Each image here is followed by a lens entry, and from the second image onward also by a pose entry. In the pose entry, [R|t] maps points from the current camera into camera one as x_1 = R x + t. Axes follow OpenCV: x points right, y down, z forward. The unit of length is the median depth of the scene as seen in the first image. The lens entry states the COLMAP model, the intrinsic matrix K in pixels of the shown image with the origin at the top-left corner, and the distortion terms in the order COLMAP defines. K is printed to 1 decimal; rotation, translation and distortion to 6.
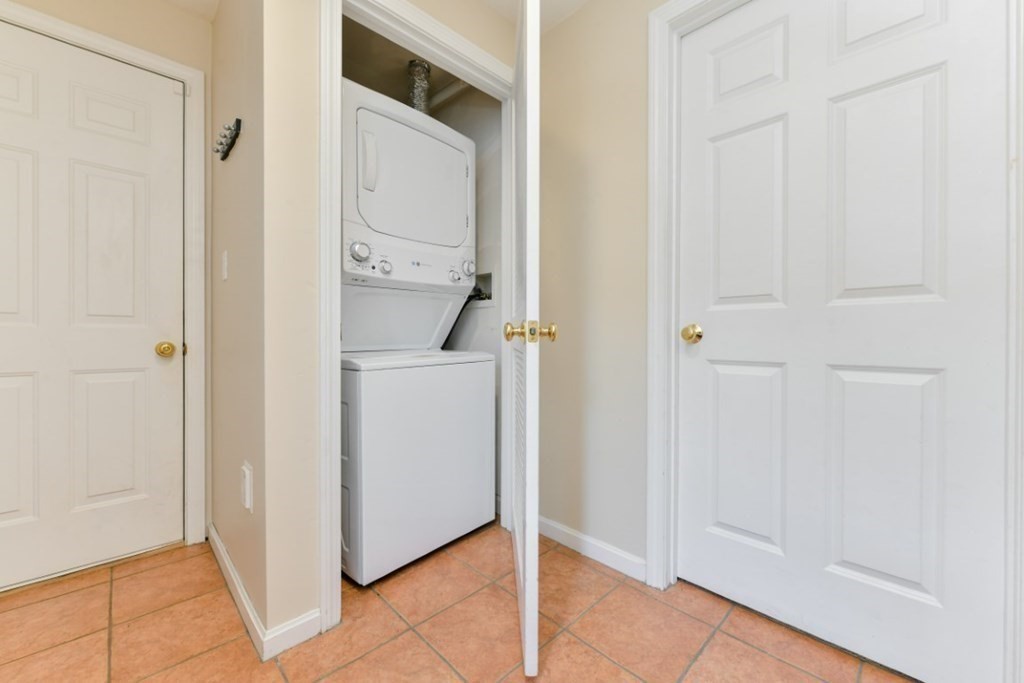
lens RADIAL K [[407.0, 0, 522.2], [0, 407.0, 339.8], [0, 0, 1]] dist [0.003726, -0.000851]
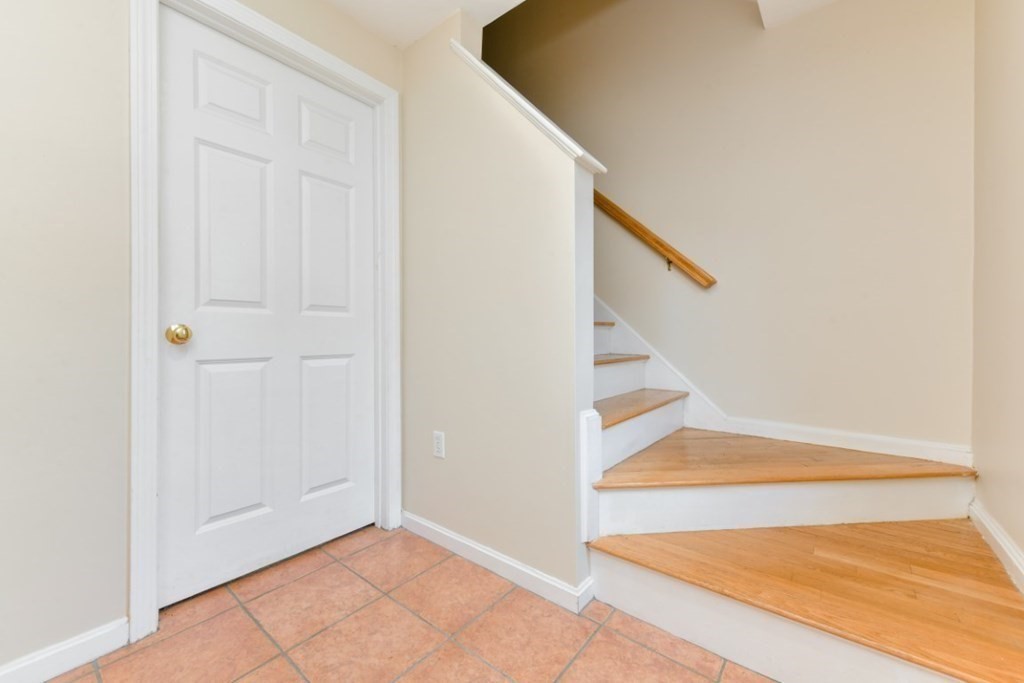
lens RADIAL K [[407.0, 0, 521.0], [0, 407.0, 334.0], [0, 0, 1]] dist [0.003726, -0.000851]
pose [[-0.117659, -0.002301, 0.993051, -0.687949], [0.004452, 0.999986, 0.002844, -0.016328], [-0.993044, 0.004756, -0.117647, 0.375546]]
